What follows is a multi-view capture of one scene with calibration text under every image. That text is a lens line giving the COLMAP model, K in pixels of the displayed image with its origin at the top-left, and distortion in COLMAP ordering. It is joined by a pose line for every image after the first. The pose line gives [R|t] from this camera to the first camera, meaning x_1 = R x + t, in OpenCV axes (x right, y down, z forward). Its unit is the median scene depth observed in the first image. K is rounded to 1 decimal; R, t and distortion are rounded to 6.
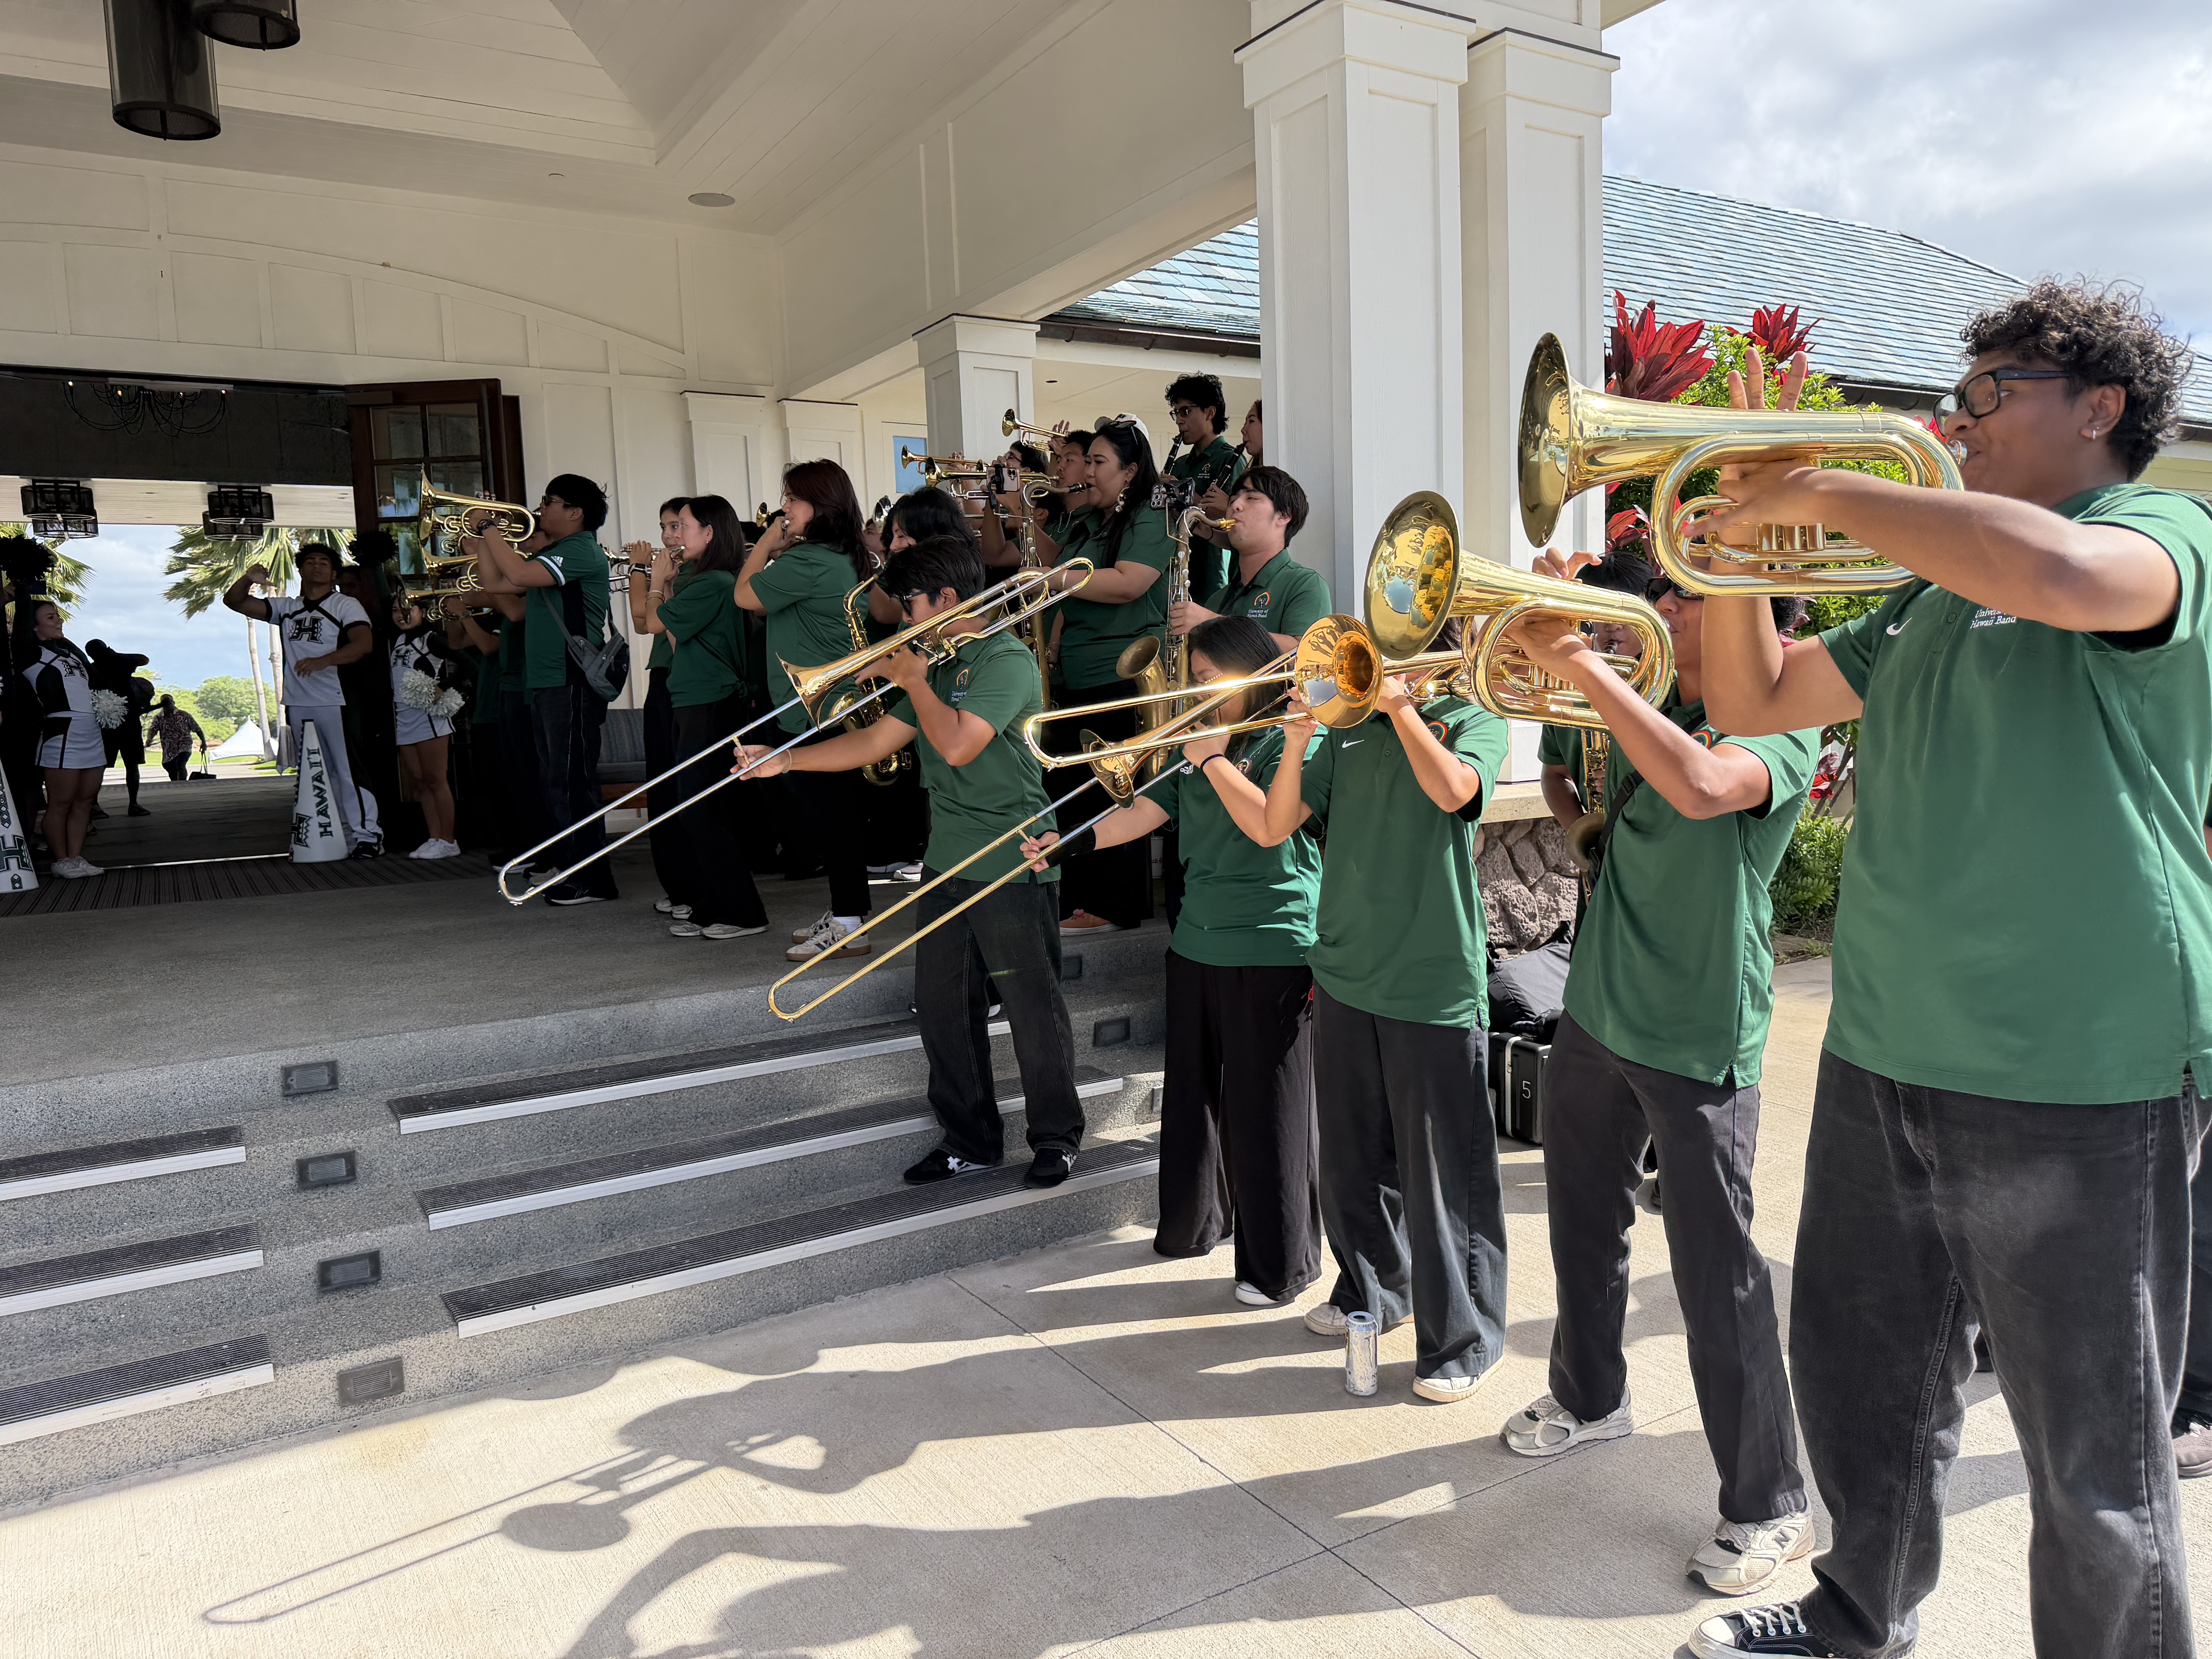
lens RADIAL K [[1582.3, 0, 1135.0], [0, 1582.3, 828.4], [0, 0, 1]] dist [0.039119, -0.045912]
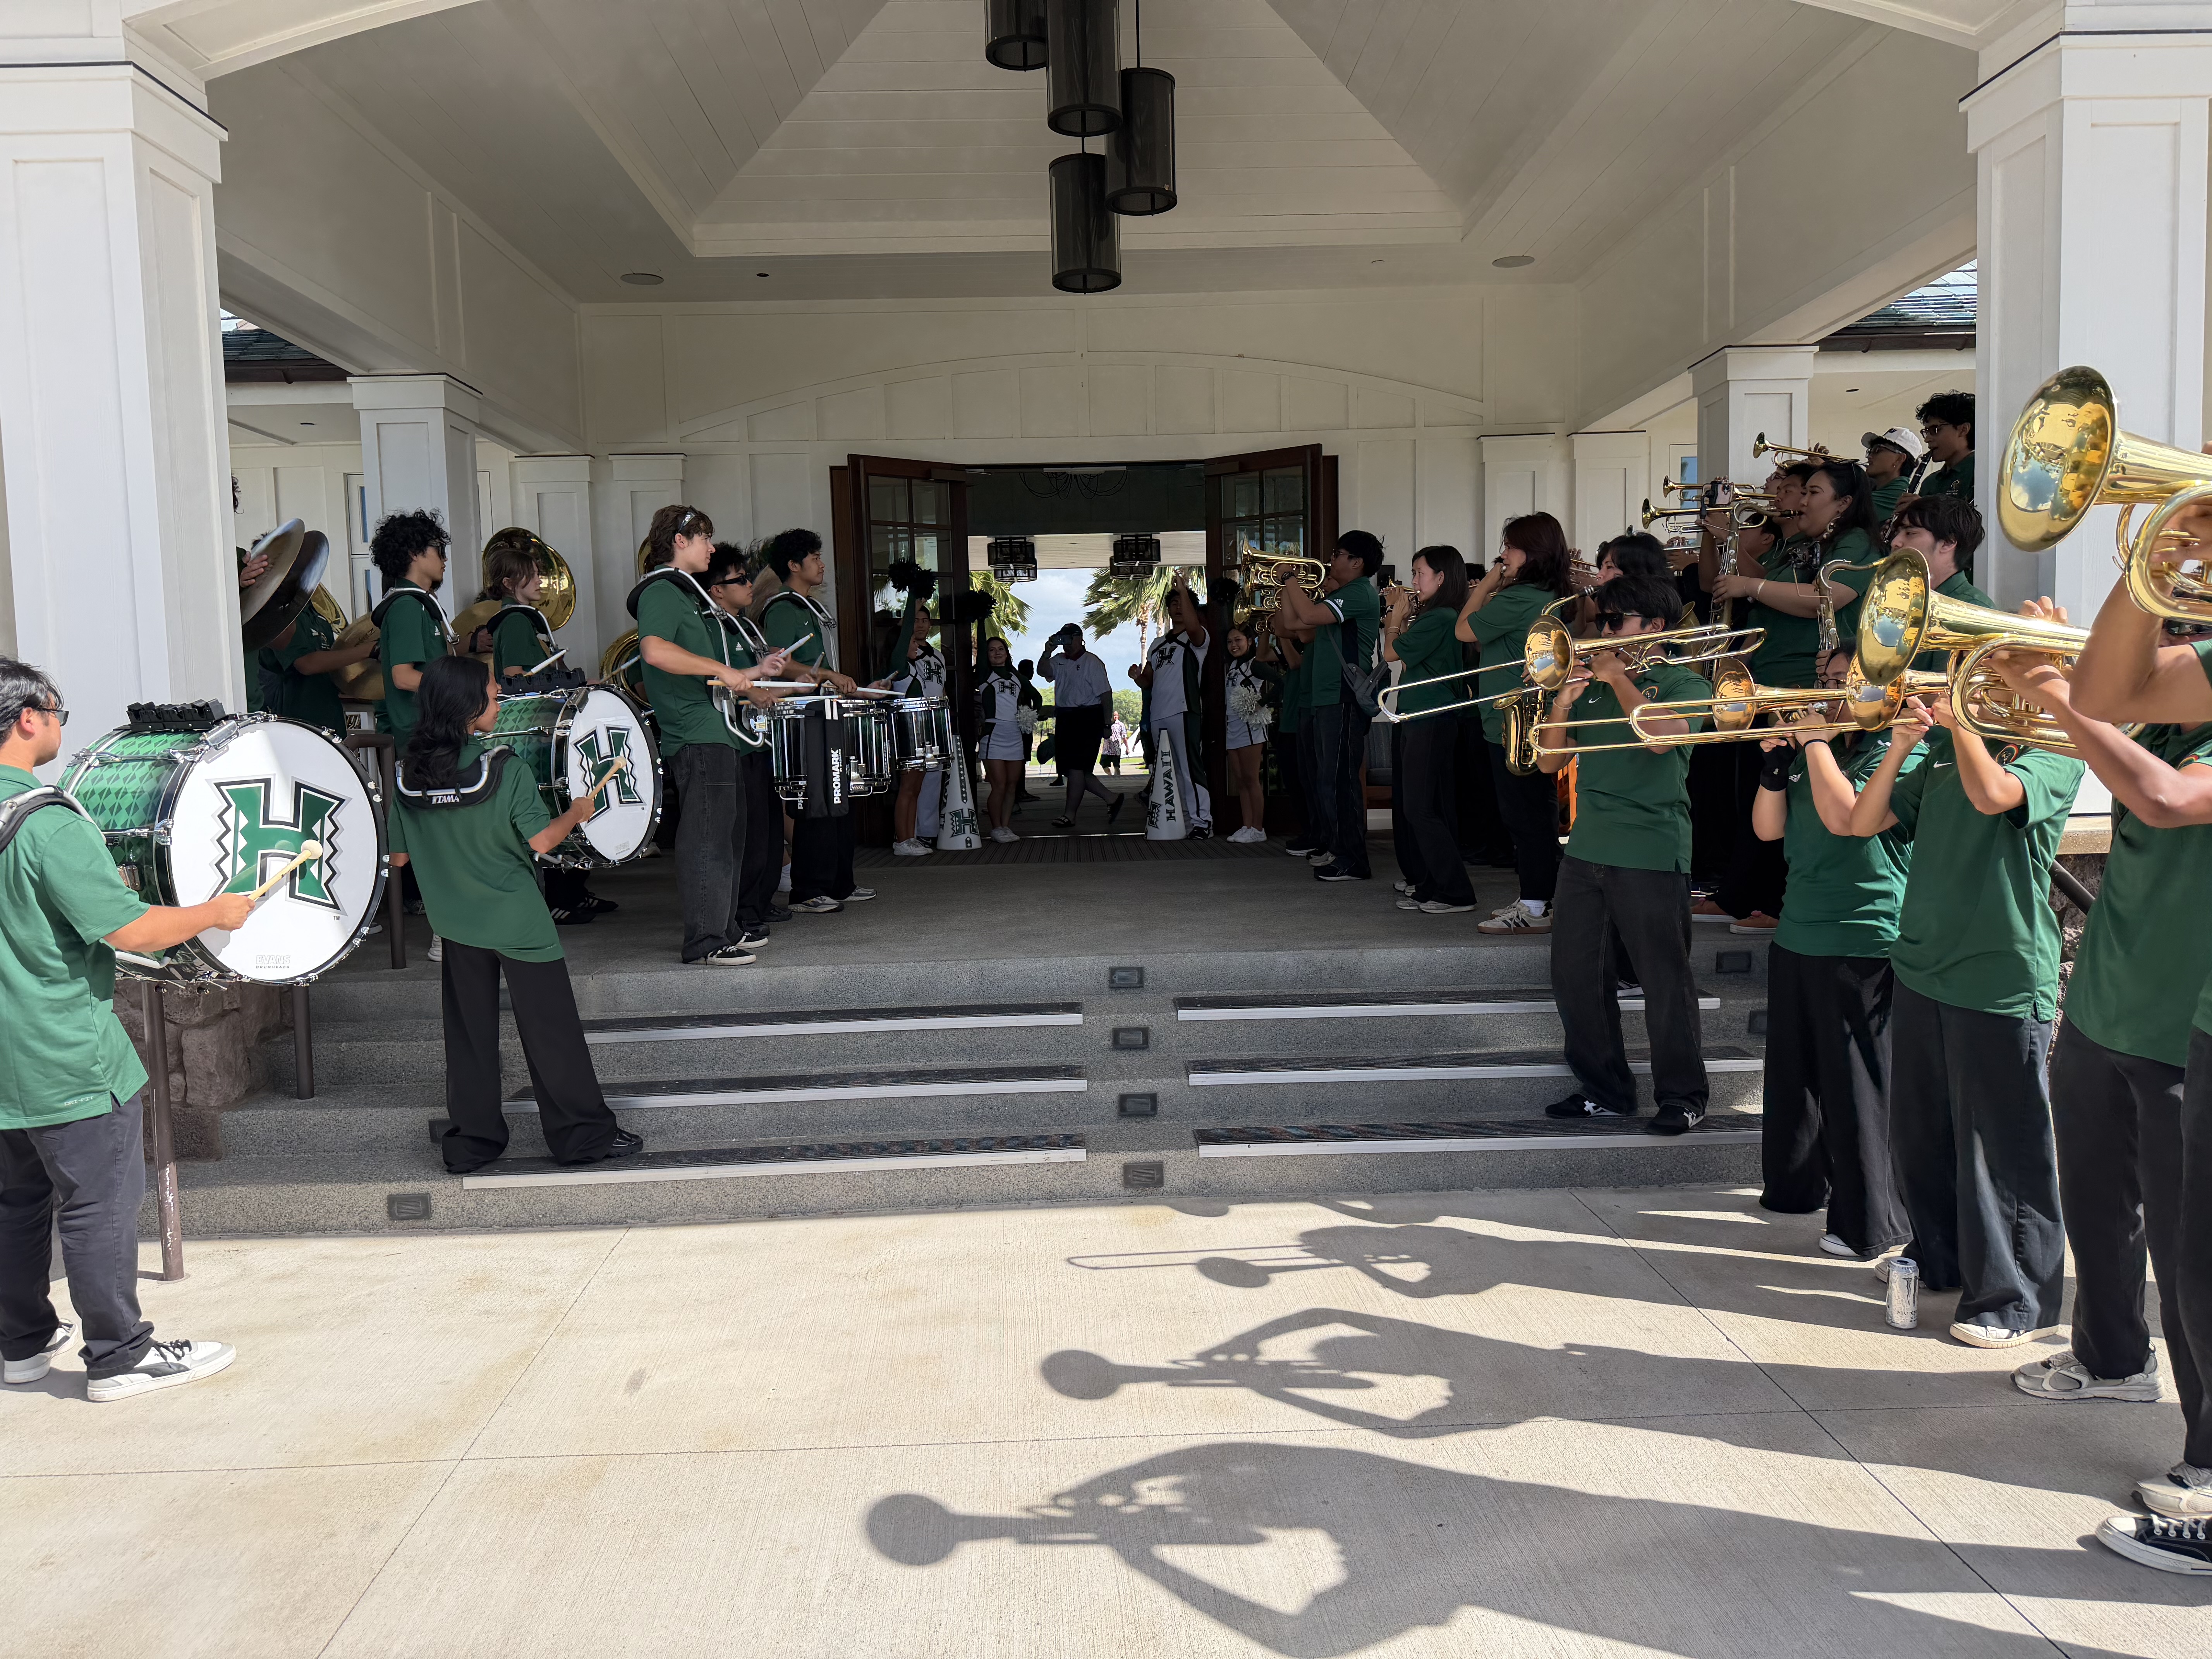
lens RADIAL K [[1582.3, 0, 1114.0], [0, 1582.3, 849.8], [0, 0, 1]] dist [0.039119, -0.045912]
pose [[0.865309, 0.053676, -0.498356, 0.149989], [-0.051643, 0.998506, 0.017876, 0.014697], [0.498571, 0.010269, 0.866788, -0.204414]]
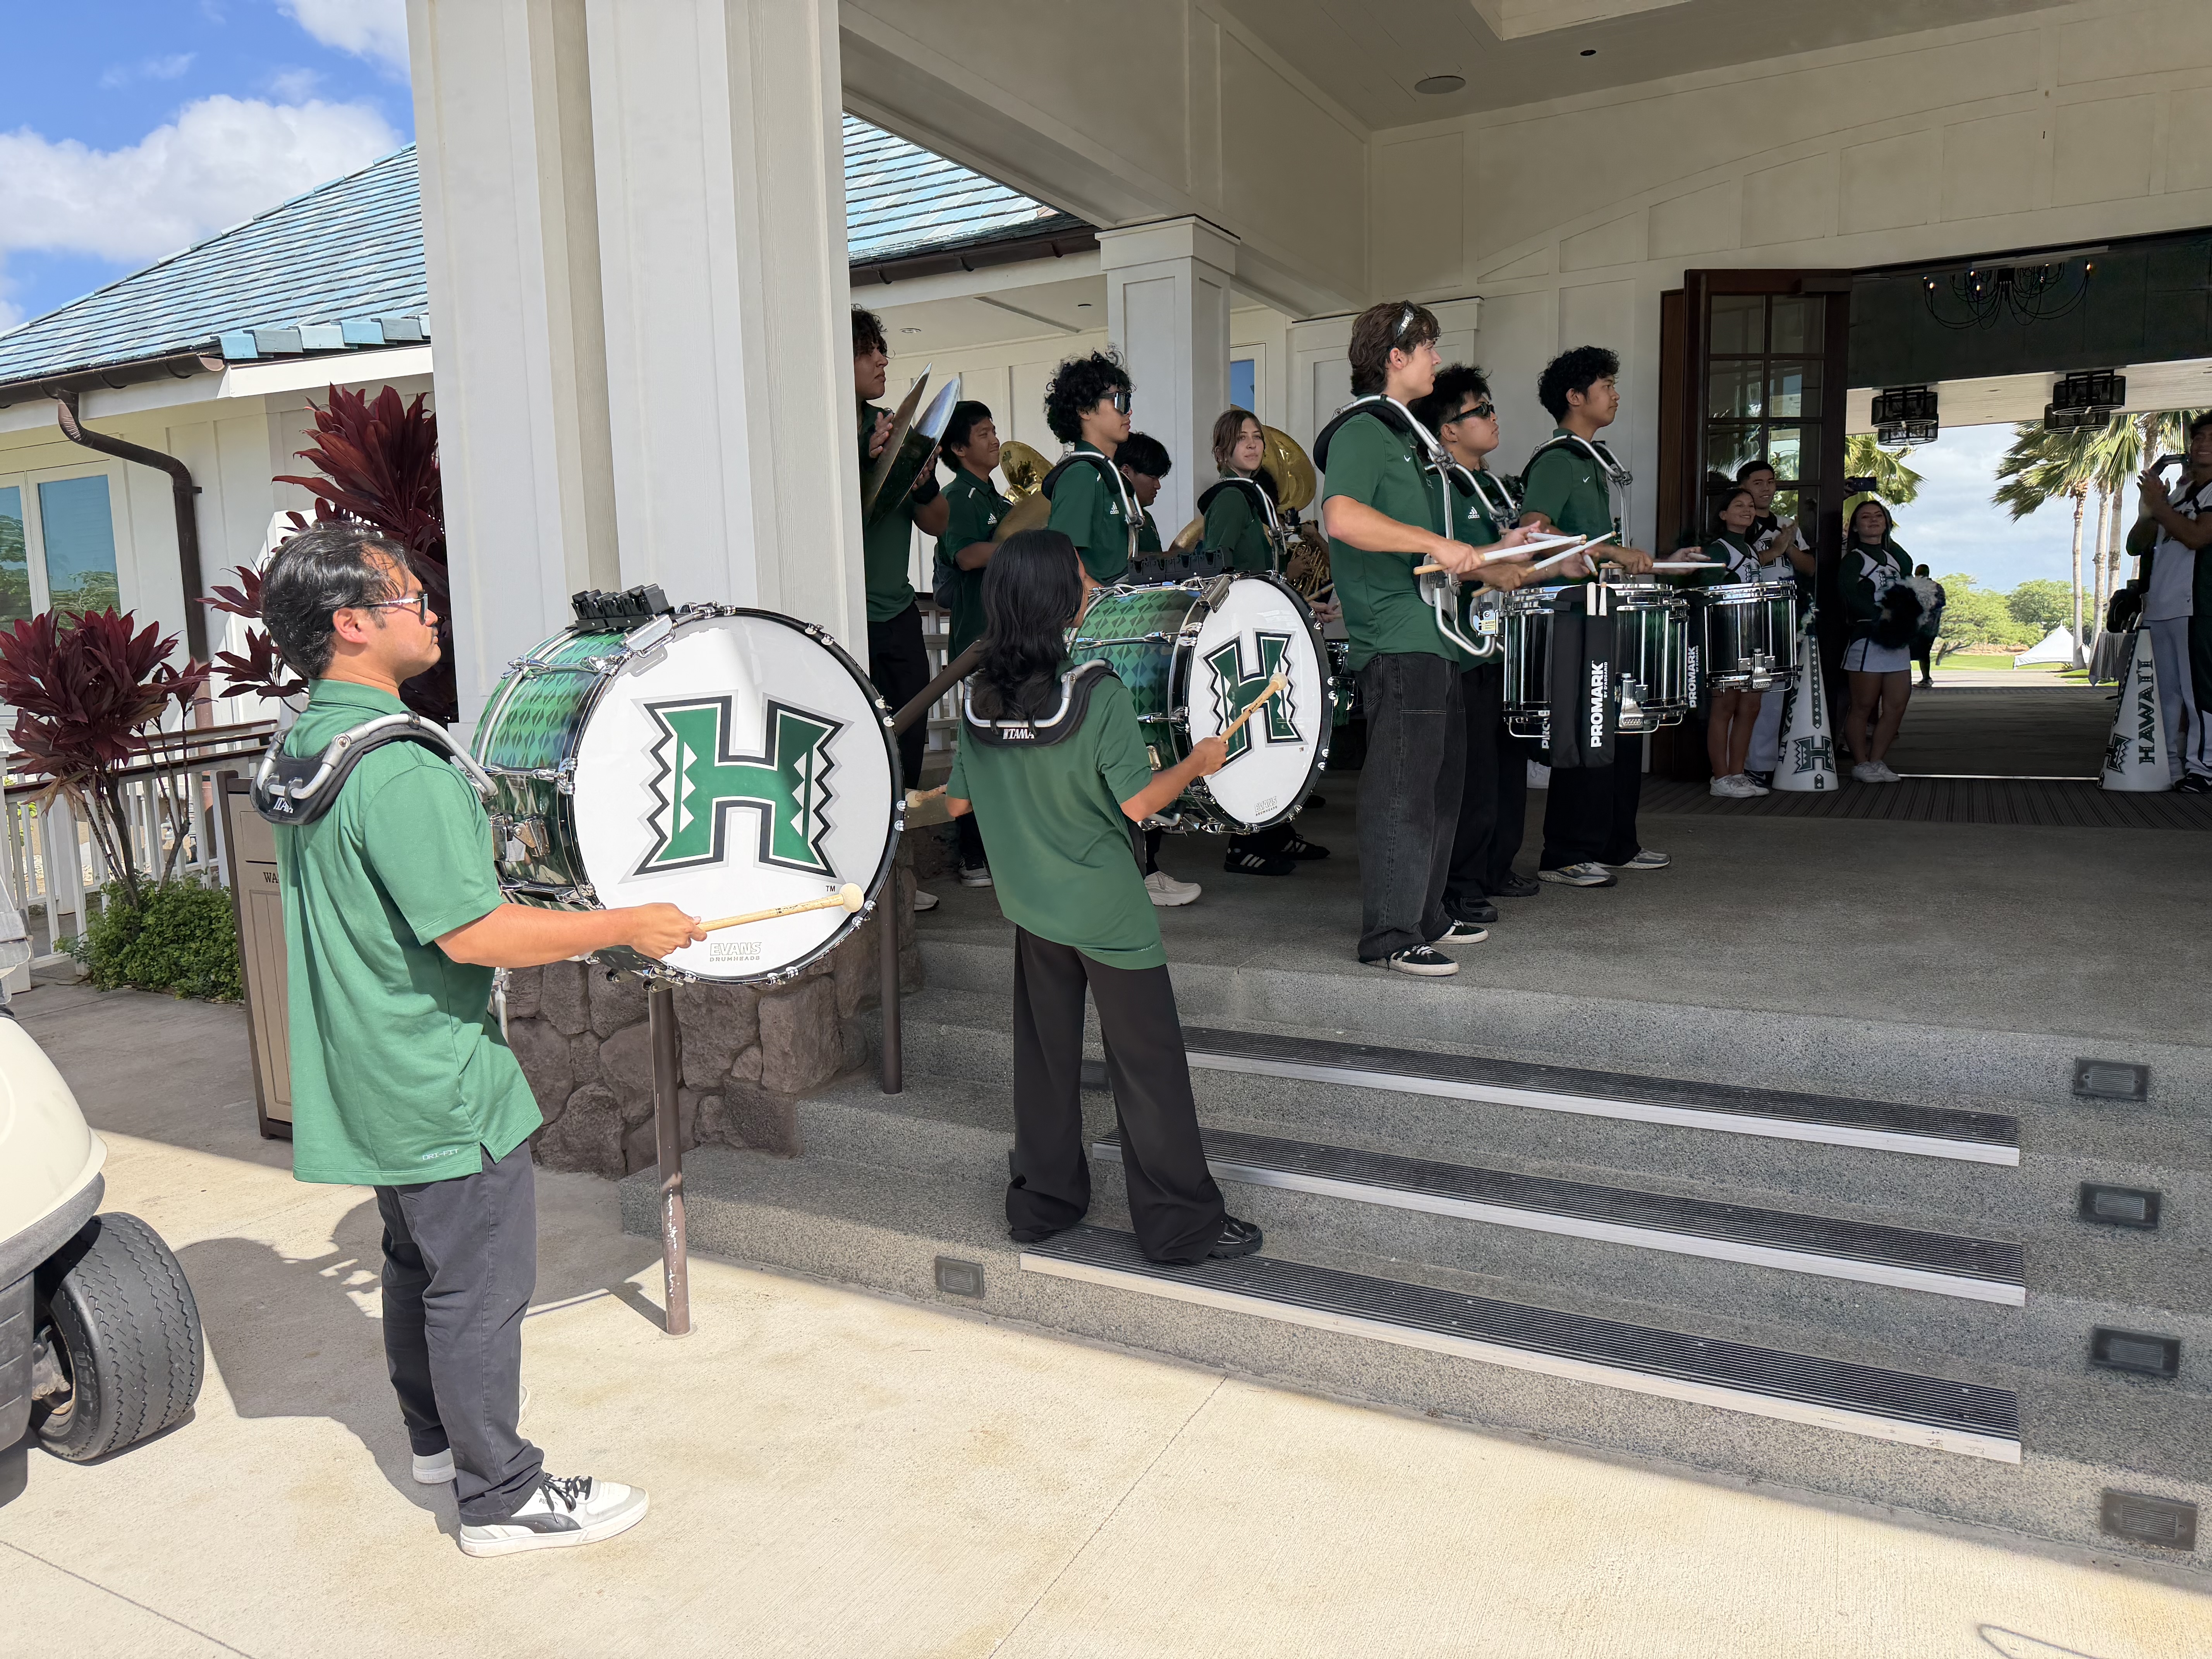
lens RADIAL K [[1582.3, 0, 1085.0], [0, 1582.3, 839.5], [0, 0, 1]] dist [0.039119, -0.045912]
pose [[0.497244, 0.131372, -0.857607, -0.088880], [-0.074448, 0.991285, 0.108683, -0.009554], [0.864411, 0.009805, 0.502691, 0.131703]]
